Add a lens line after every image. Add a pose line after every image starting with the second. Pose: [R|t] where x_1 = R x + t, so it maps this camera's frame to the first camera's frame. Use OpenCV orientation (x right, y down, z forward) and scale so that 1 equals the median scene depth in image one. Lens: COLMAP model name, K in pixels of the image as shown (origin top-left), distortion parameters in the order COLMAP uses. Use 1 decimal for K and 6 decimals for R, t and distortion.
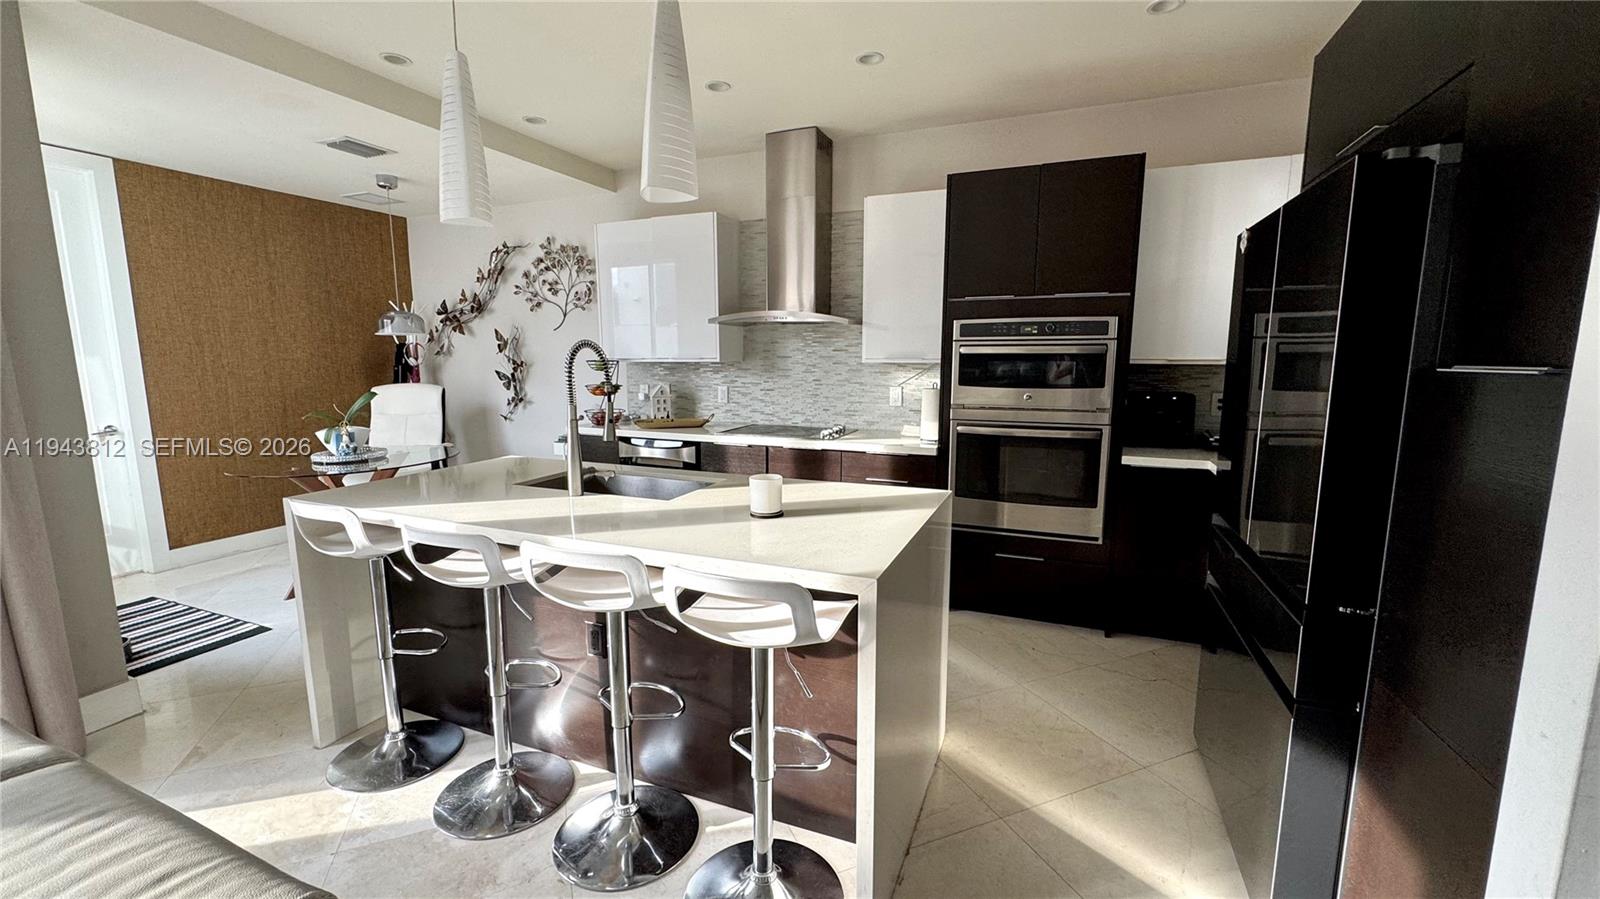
lens RADIAL K [[639.1, 0, 799.4], [0, 639.1, 447.5], [0, 0, 1]] dist [0.001169, 0.000309]
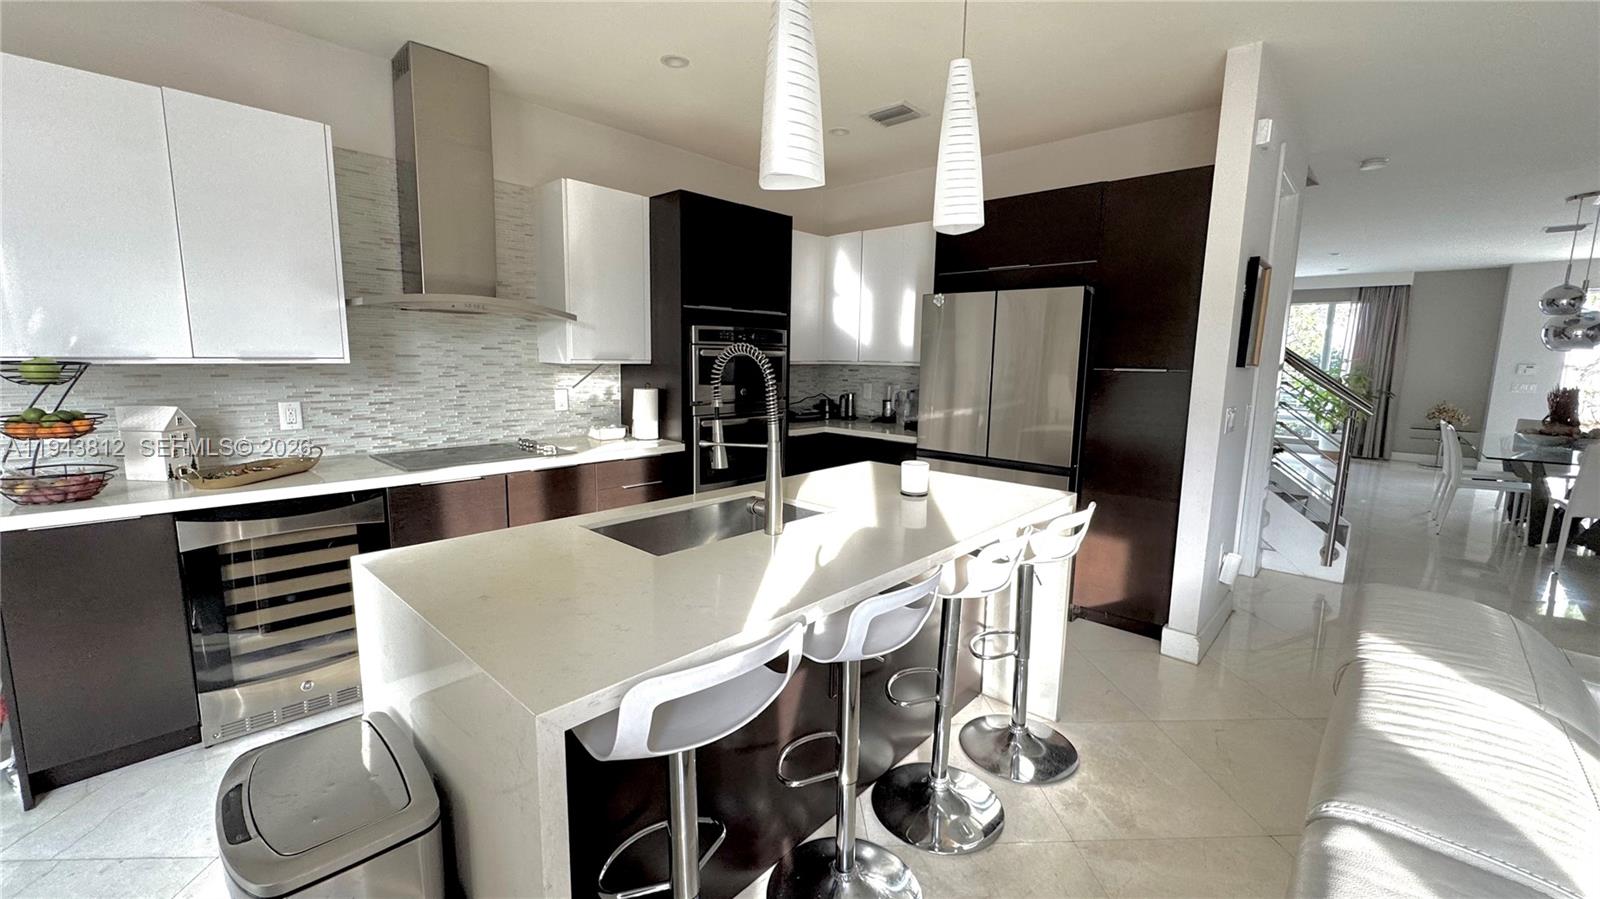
lens RADIAL K [[639.1, 0, 802.3], [0, 639.1, 452.7], [0, 0, 1]] dist [0.001169, 0.000309]
pose [[0.331242, -0.135345, 0.933788, -0.587165], [0.120197, 0.987649, 0.100514, -0.055626], [-0.935859, 0.078944, 0.343419, 0.364314]]
